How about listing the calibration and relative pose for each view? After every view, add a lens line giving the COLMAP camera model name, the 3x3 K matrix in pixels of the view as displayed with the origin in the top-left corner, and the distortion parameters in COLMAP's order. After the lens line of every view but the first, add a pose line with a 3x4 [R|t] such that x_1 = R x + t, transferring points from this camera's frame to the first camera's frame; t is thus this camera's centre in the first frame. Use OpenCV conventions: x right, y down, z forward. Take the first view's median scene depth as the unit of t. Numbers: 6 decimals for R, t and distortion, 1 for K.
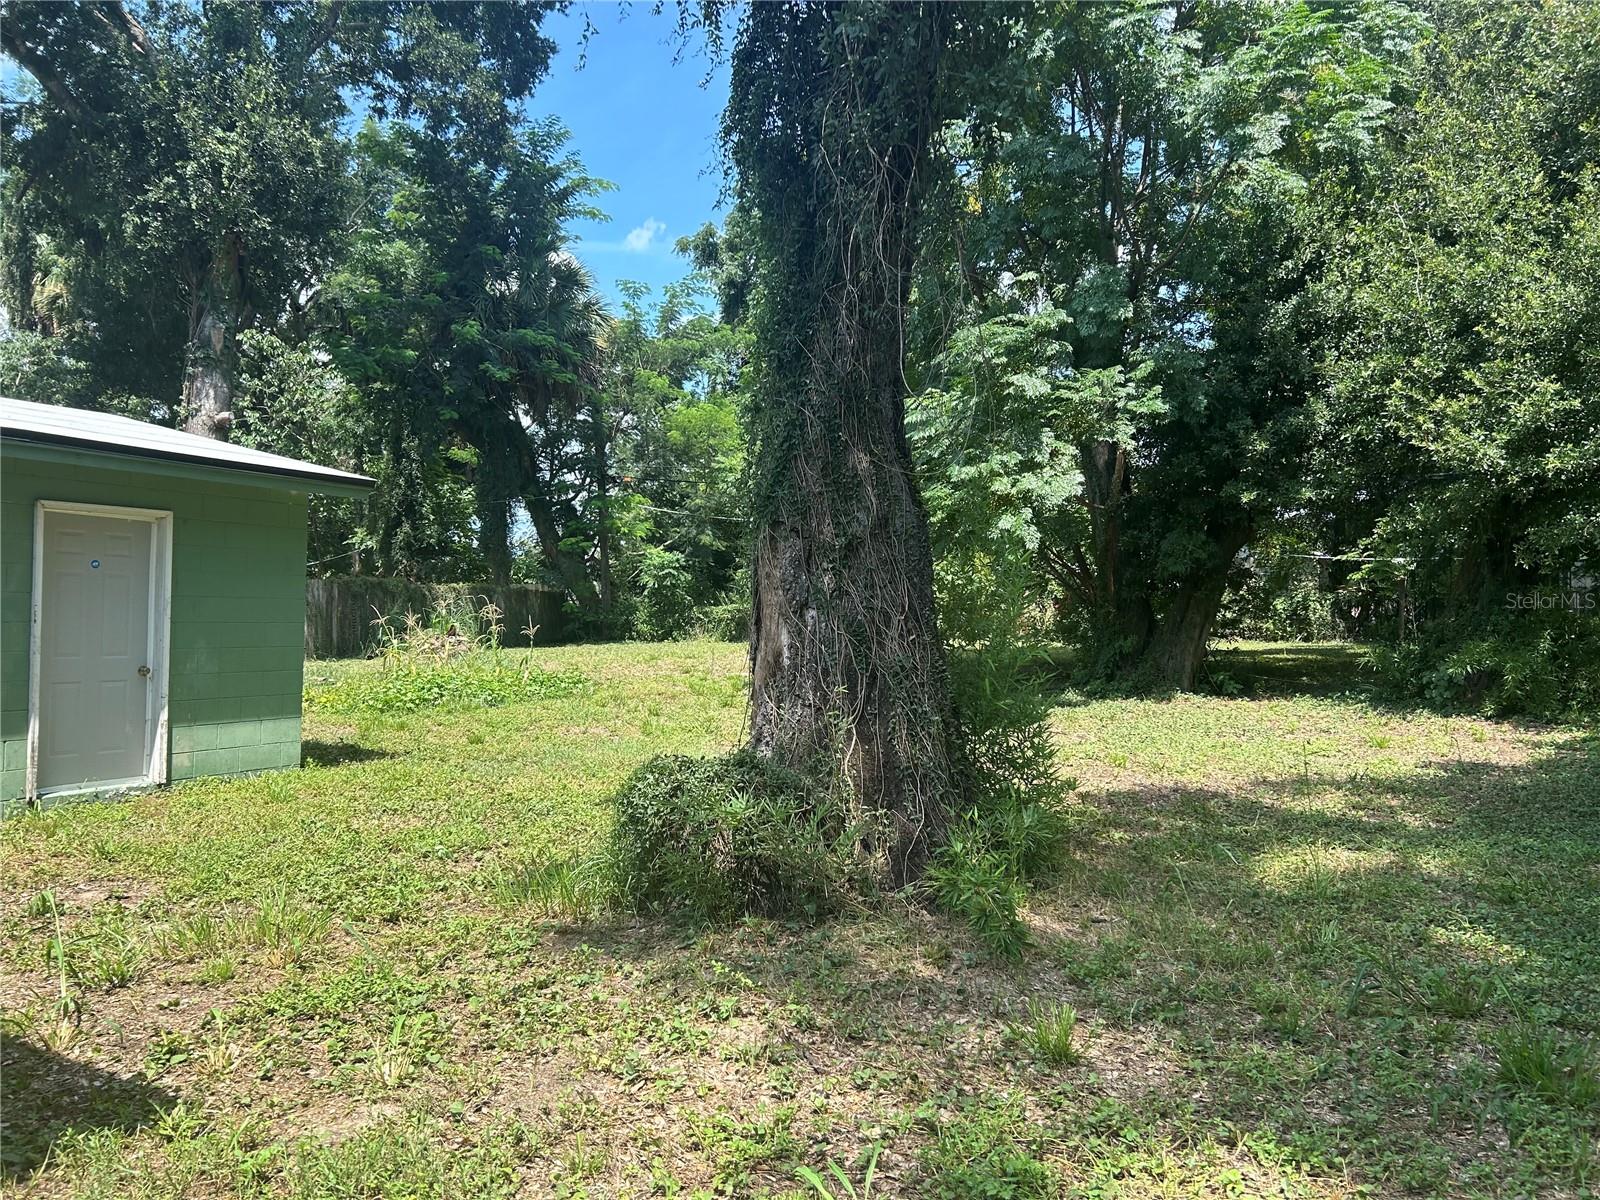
lens RADIAL K [[1242.2, 0, 805.3], [0, 1242.2, 602.2], [0, 0, 1]] dist [0.077472, -0.100838]
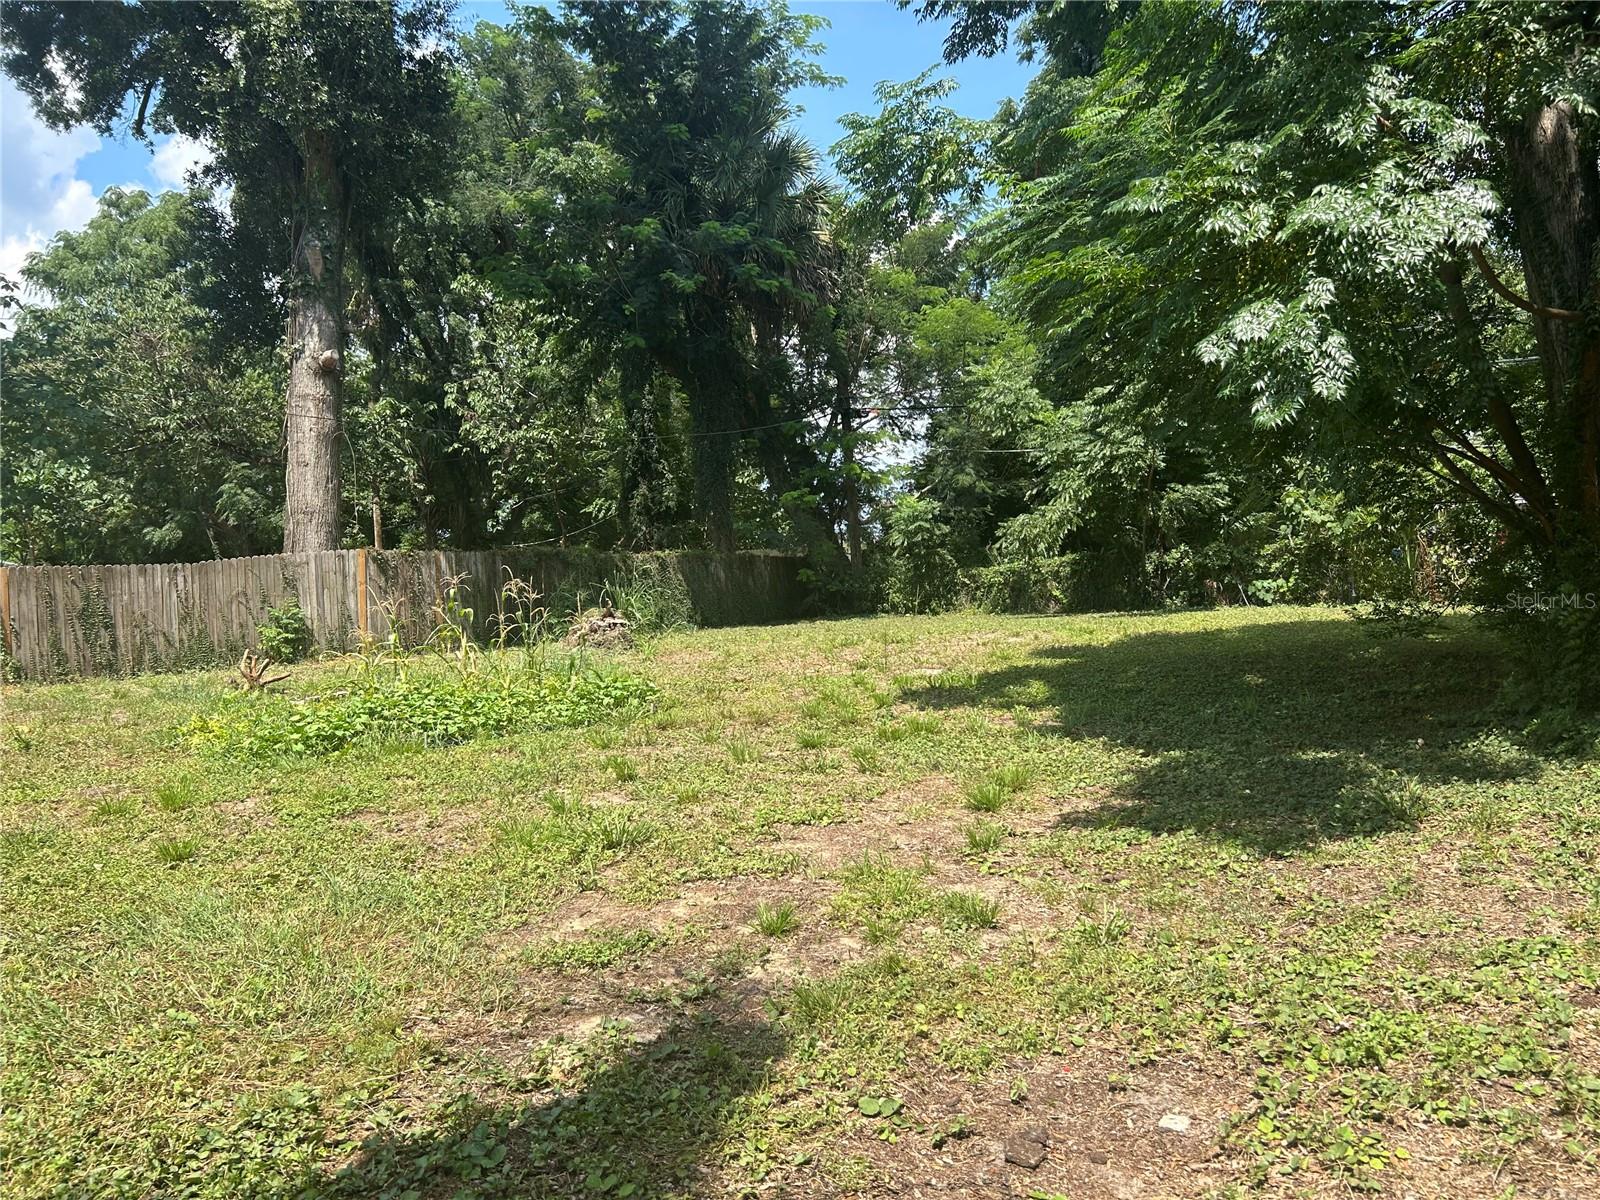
lens RADIAL K [[1242.2, 0, 805.3], [0, 1242.2, 602.2], [0, 0, 1]] dist [0.077472, -0.100838]
pose [[0.951736, -0.026928, -0.305734, 0.057805], [0.036098, 0.999051, 0.024378, 0.002130], [0.304787, -0.034238, 0.951805, 0.239977]]
